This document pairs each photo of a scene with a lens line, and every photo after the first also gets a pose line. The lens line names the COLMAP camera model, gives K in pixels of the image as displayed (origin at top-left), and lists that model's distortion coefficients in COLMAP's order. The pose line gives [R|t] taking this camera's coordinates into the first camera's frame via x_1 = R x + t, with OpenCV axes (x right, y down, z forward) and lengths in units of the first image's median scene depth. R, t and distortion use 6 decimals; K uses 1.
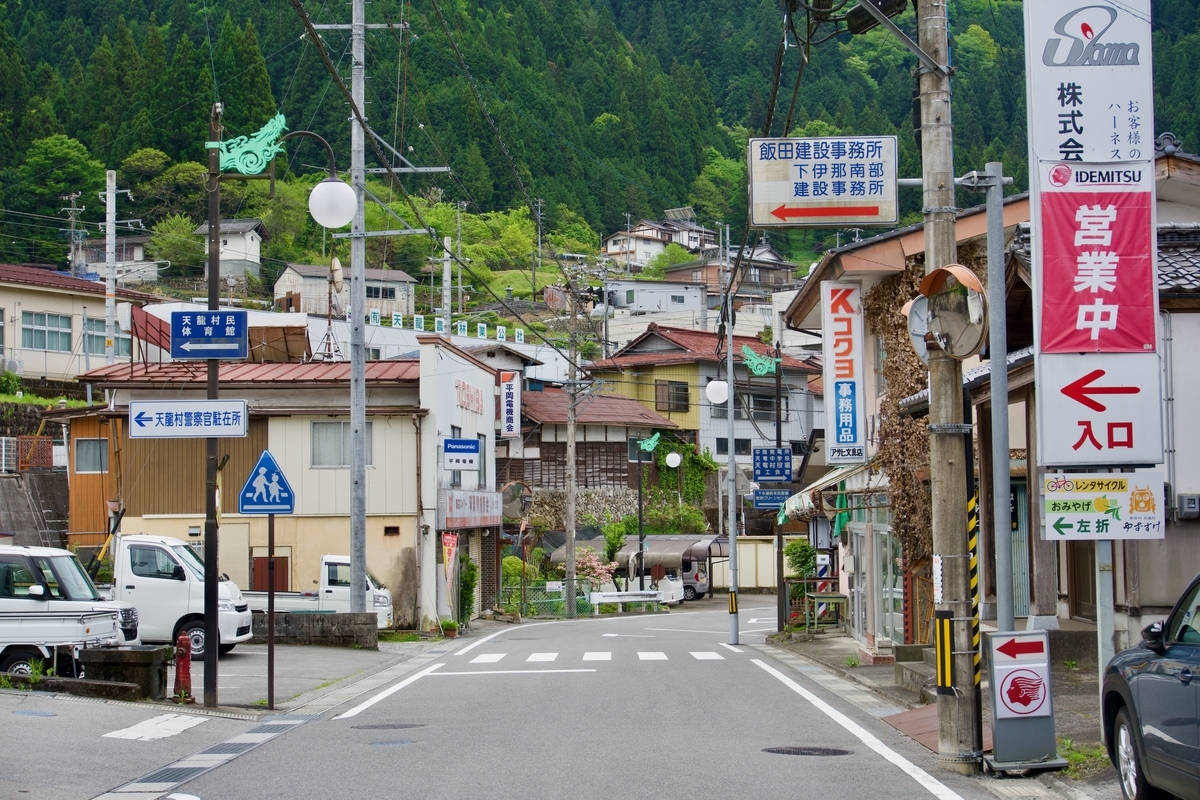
lens RADIAL K [[1878.6, 0, 602.1], [0, 1878.6, 404.5], [0, 0, 1]] dist [0.016527, 0.000000]
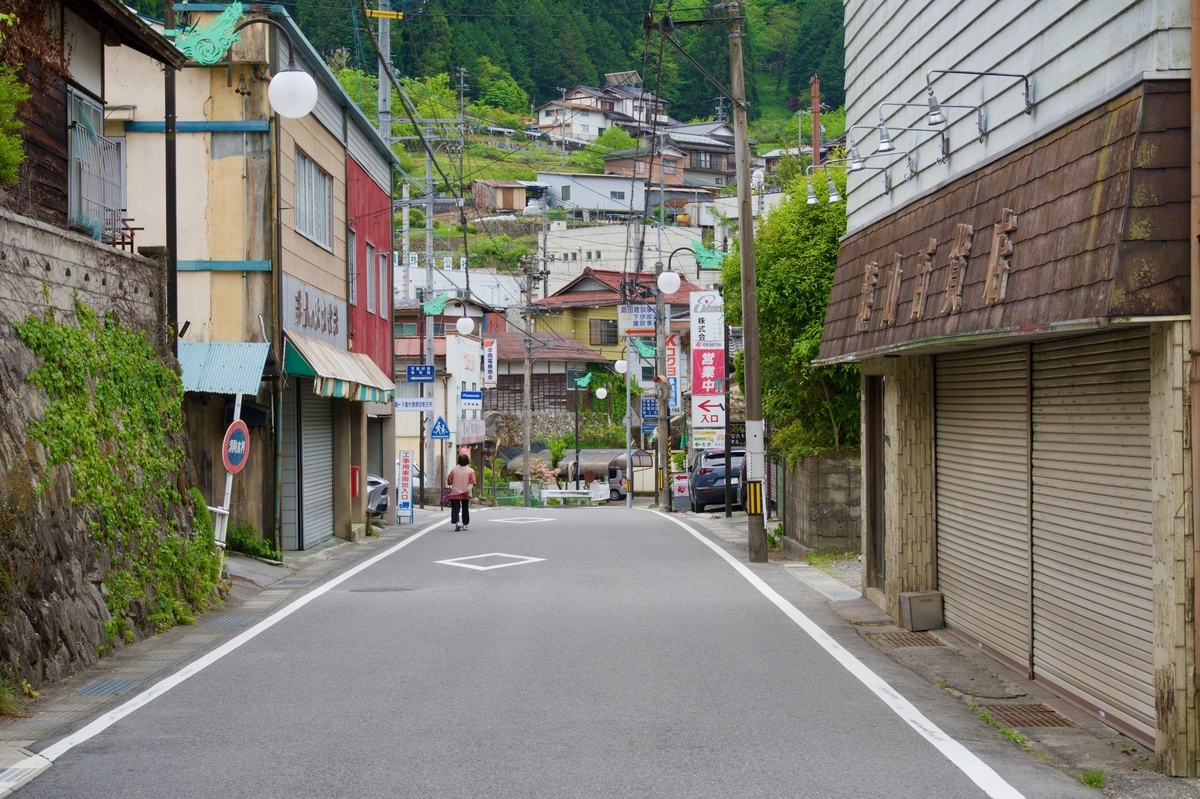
lens RADIAL K [[2331.4, 0, 598.7], [0, 2331.4, 399.1], [0, 0, 1]] dist [0.007859, 0.000000]
pose [[0.999538, 0.003079, 0.030224, -0.012526], [-0.004492, 0.998894, 0.046806, -0.038618], [-0.030046, -0.046921, 0.998447, -0.578425]]
